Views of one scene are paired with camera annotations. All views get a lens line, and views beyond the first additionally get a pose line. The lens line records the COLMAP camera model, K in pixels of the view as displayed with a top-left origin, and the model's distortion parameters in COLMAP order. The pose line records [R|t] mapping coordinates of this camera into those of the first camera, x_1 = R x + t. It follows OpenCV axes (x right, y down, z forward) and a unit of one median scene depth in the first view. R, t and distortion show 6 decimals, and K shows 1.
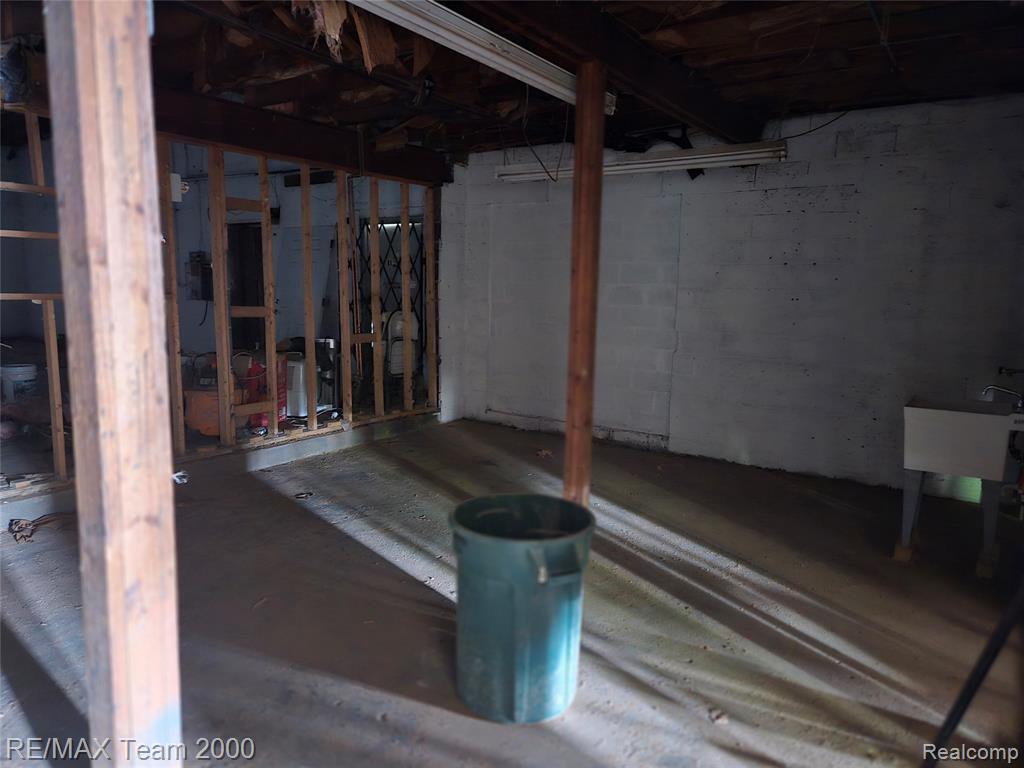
lens RADIAL K [[688.1, 0, 509.2], [0, 688.1, 387.5], [0, 0, 1]] dist [0.048864, -0.038051]
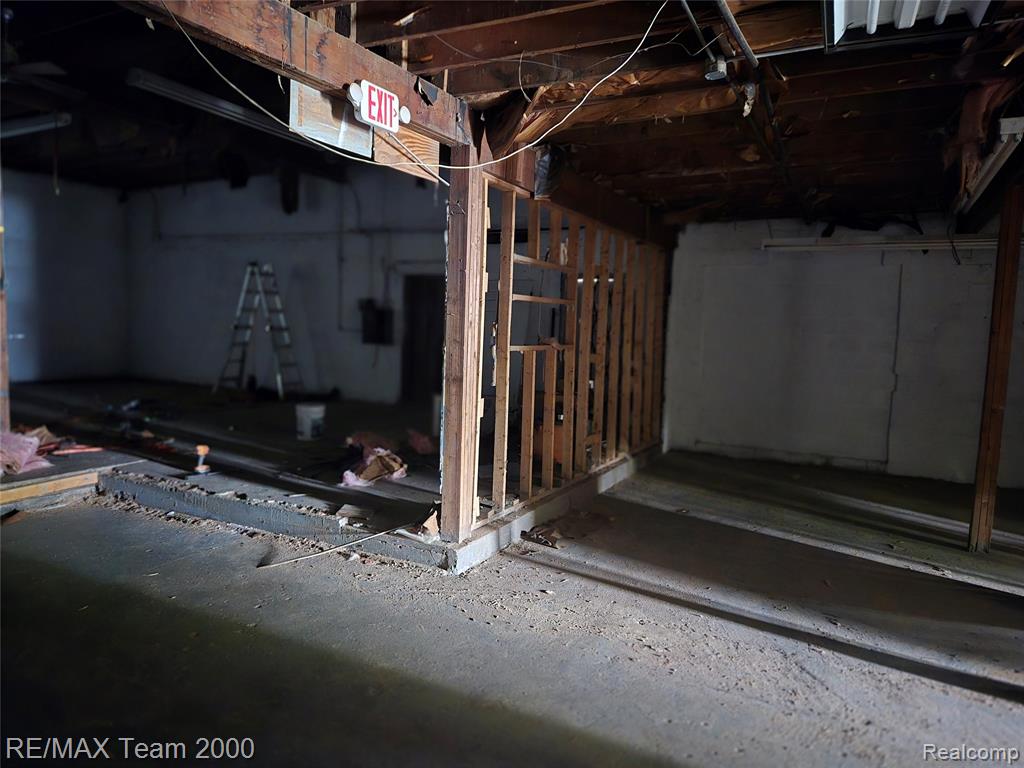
lens RADIAL K [[688.1, 0, 521.5], [0, 688.1, 383.6], [0, 0, 1]] dist [0.048864, -0.038051]
pose [[0.991618, -0.001099, 0.129200, -0.597523], [0.009064, 0.998092, -0.061076, 0.003964], [-0.128886, 0.061735, 0.989736, -0.136156]]
